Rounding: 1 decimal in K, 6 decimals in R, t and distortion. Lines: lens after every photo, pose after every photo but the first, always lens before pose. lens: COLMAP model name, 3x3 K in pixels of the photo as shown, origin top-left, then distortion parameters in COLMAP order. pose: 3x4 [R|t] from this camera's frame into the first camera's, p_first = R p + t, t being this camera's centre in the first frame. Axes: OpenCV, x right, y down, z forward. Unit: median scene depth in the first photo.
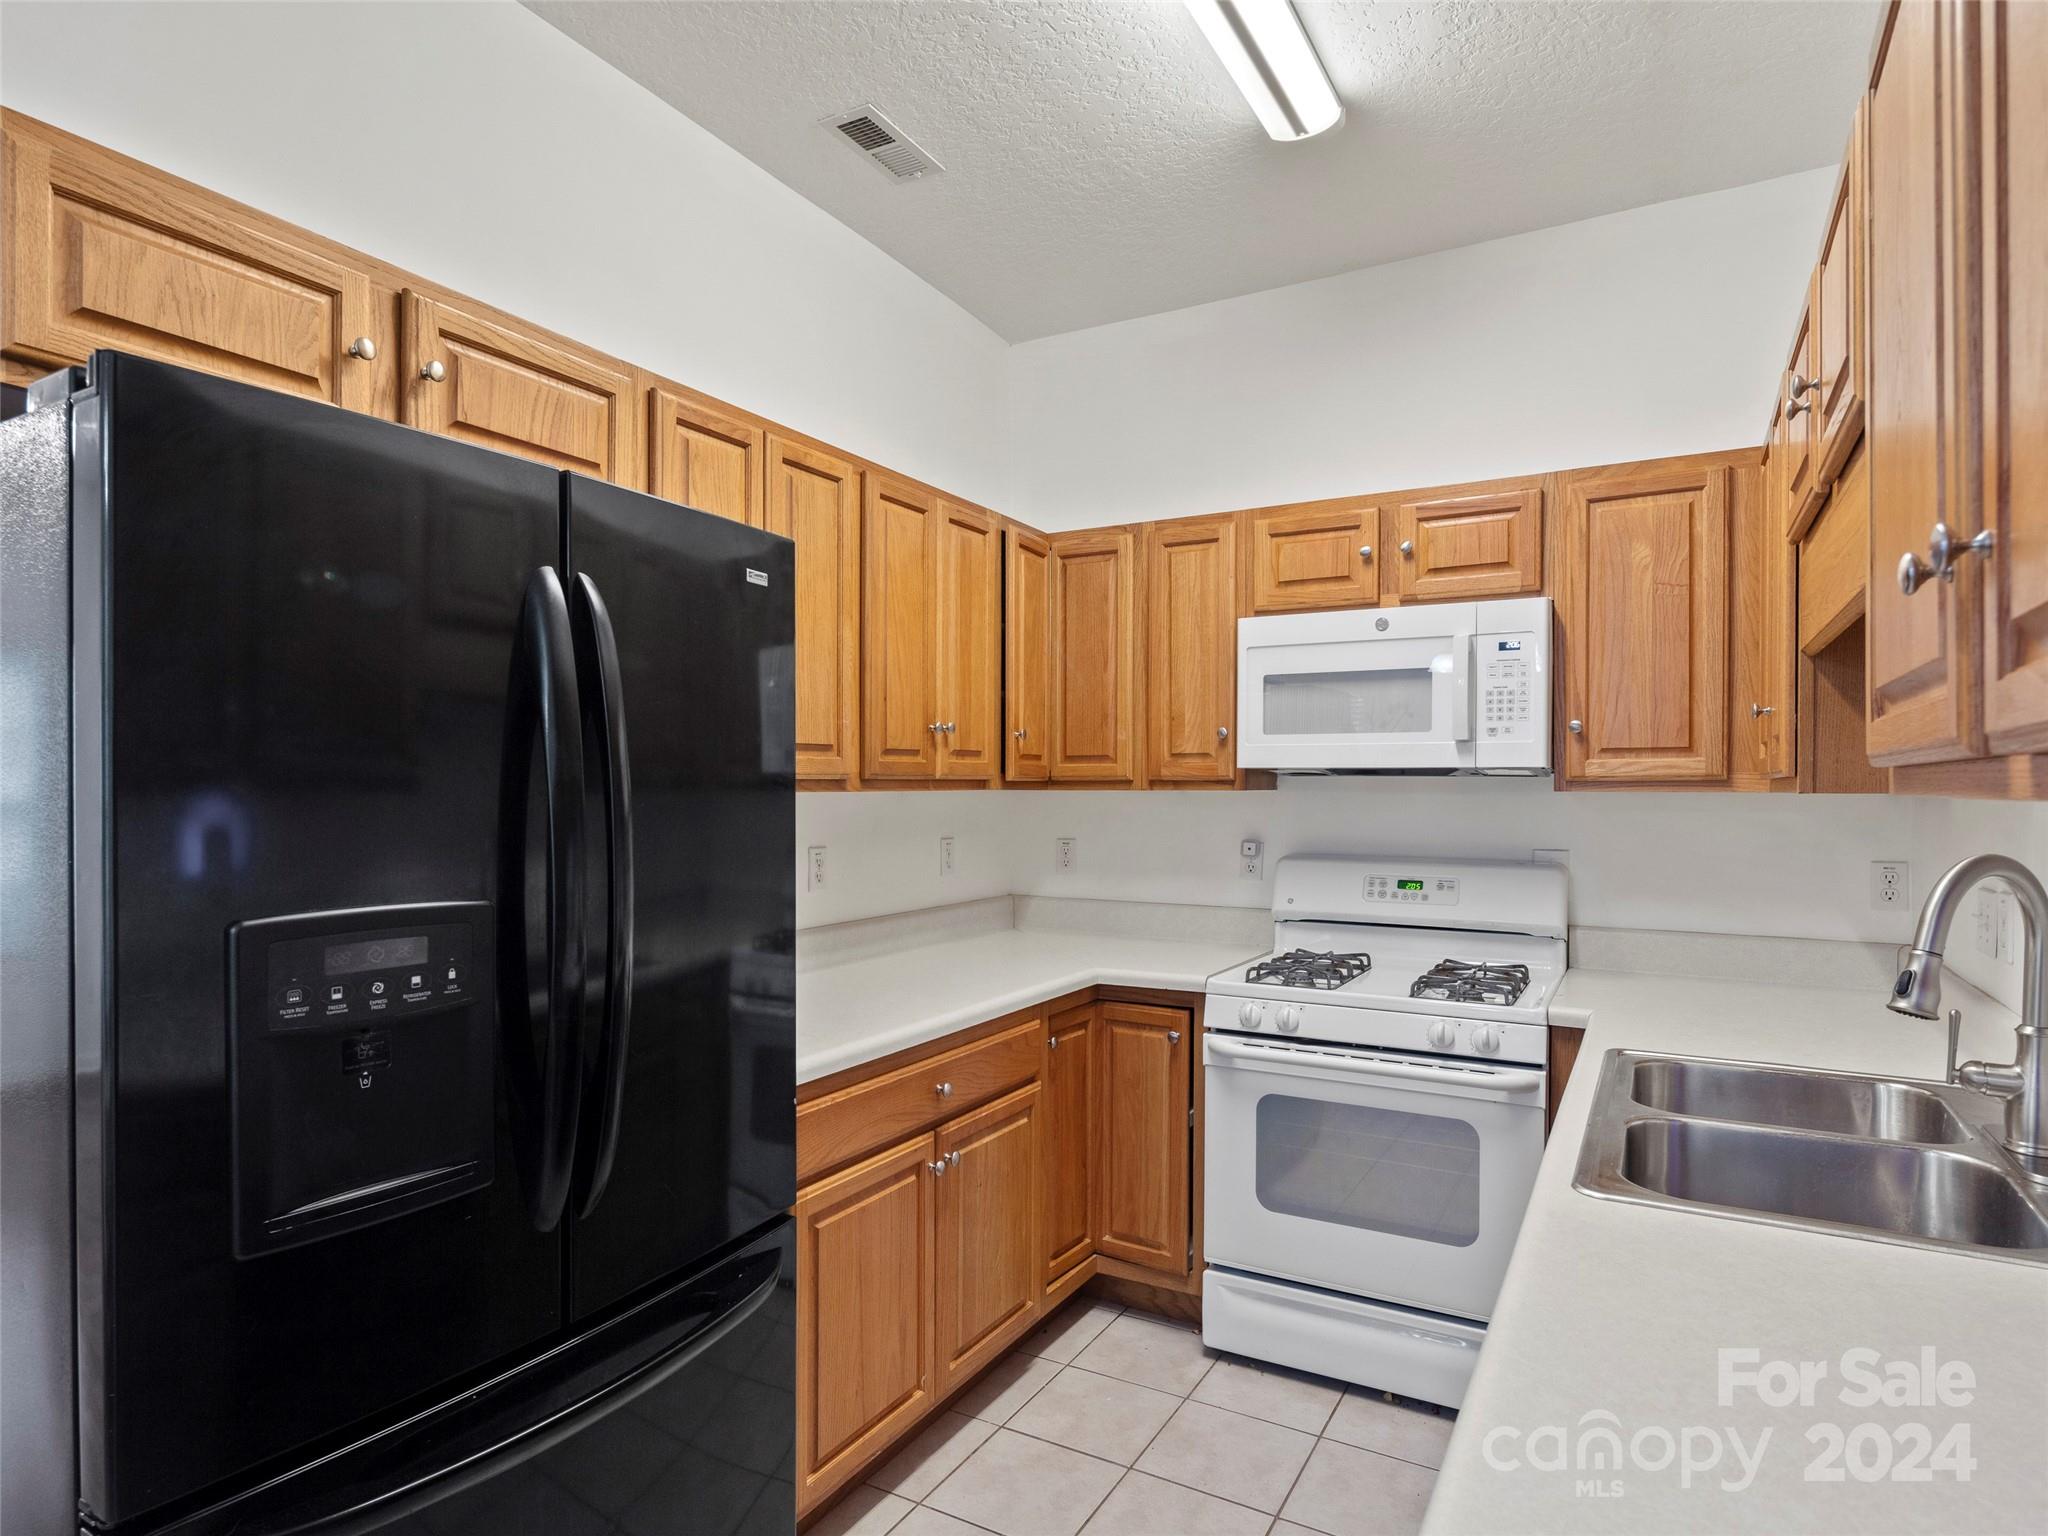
lens RADIAL K [[1126.8, 0, 1066.1], [0, 1126.8, 774.3], [0, 0, 1]] dist [0.001773, -0.000773]
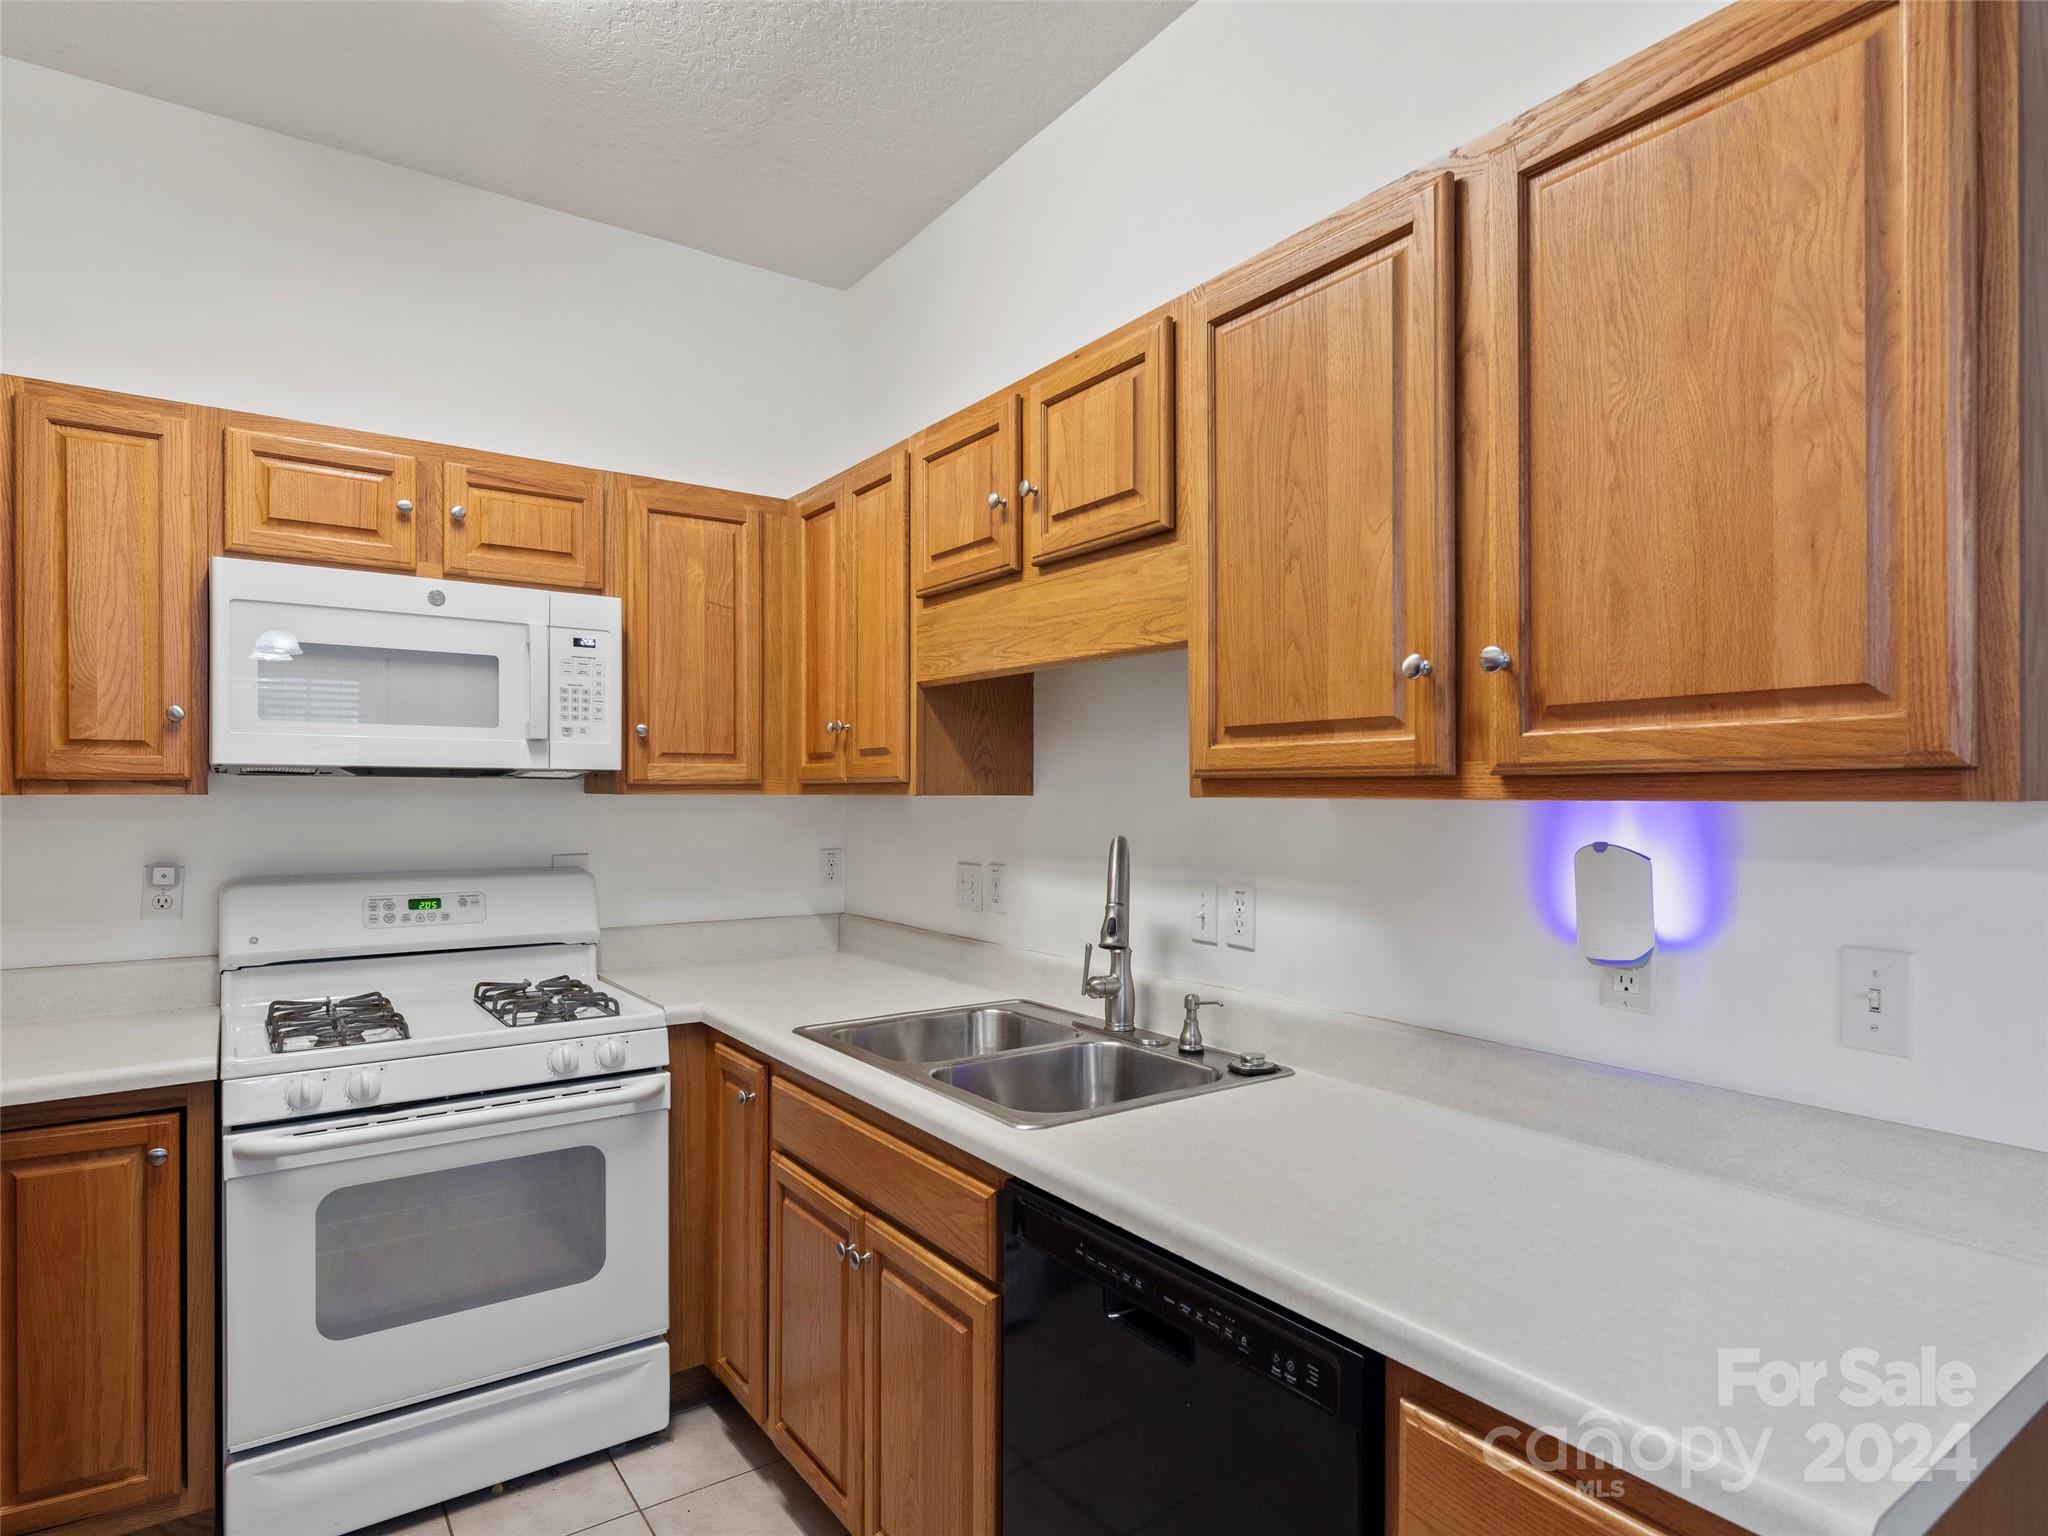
lens RADIAL K [[1134.3, 0, 1073.4], [0, 1134.3, 777.1], [0, 0, 1]] dist [-0.002982, -0.002376]
pose [[0.420824, 0.010681, 0.907080, -0.297193], [-0.011828, 0.999910, -0.006286, 0.001340], [-0.907065, -0.008083, 0.420912, 0.211582]]
